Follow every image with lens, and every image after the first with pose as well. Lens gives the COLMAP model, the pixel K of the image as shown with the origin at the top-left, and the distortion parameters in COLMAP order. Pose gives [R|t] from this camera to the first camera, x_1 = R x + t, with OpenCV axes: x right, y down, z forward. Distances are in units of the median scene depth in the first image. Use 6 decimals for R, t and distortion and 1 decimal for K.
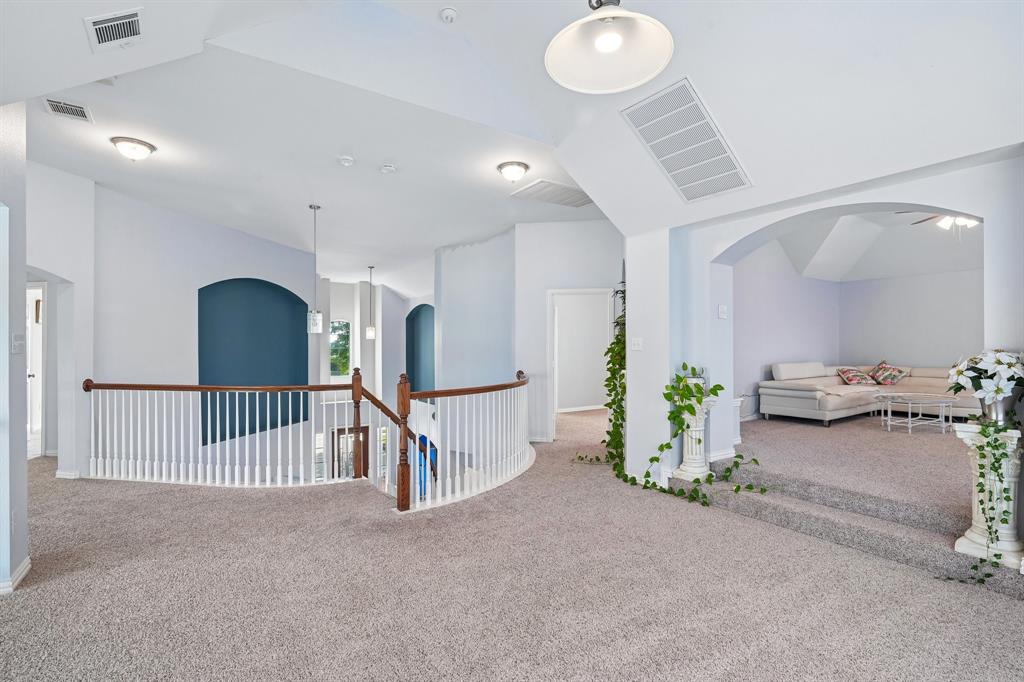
lens RADIAL K [[474.8, 0, 512.0], [0, 474.8, 341.0], [0, 0, 1]] dist [-0.003004, -0.000469]
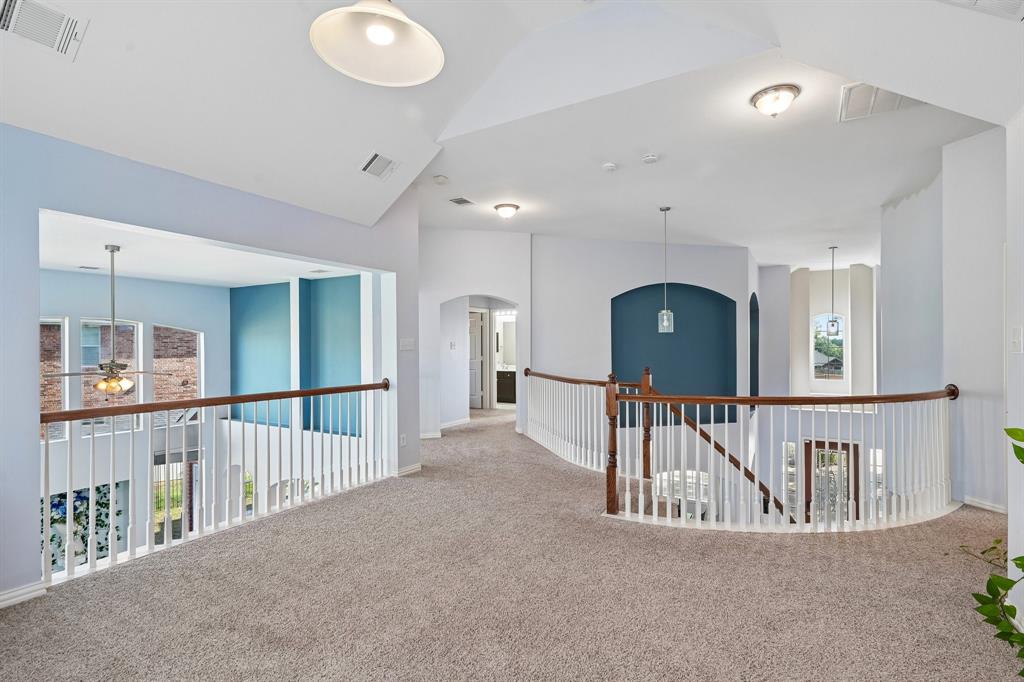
lens RADIAL K [[484.4, 0, 512.0], [0, 484.4, 341.0], [0, 0, 1]] dist [0.000525, 0.000181]
pose [[0.435489, -0.010205, -0.900136, 0.543881], [0.013090, 0.999902, -0.005003, 0.003975], [0.900099, -0.009604, 0.435580, 0.359693]]
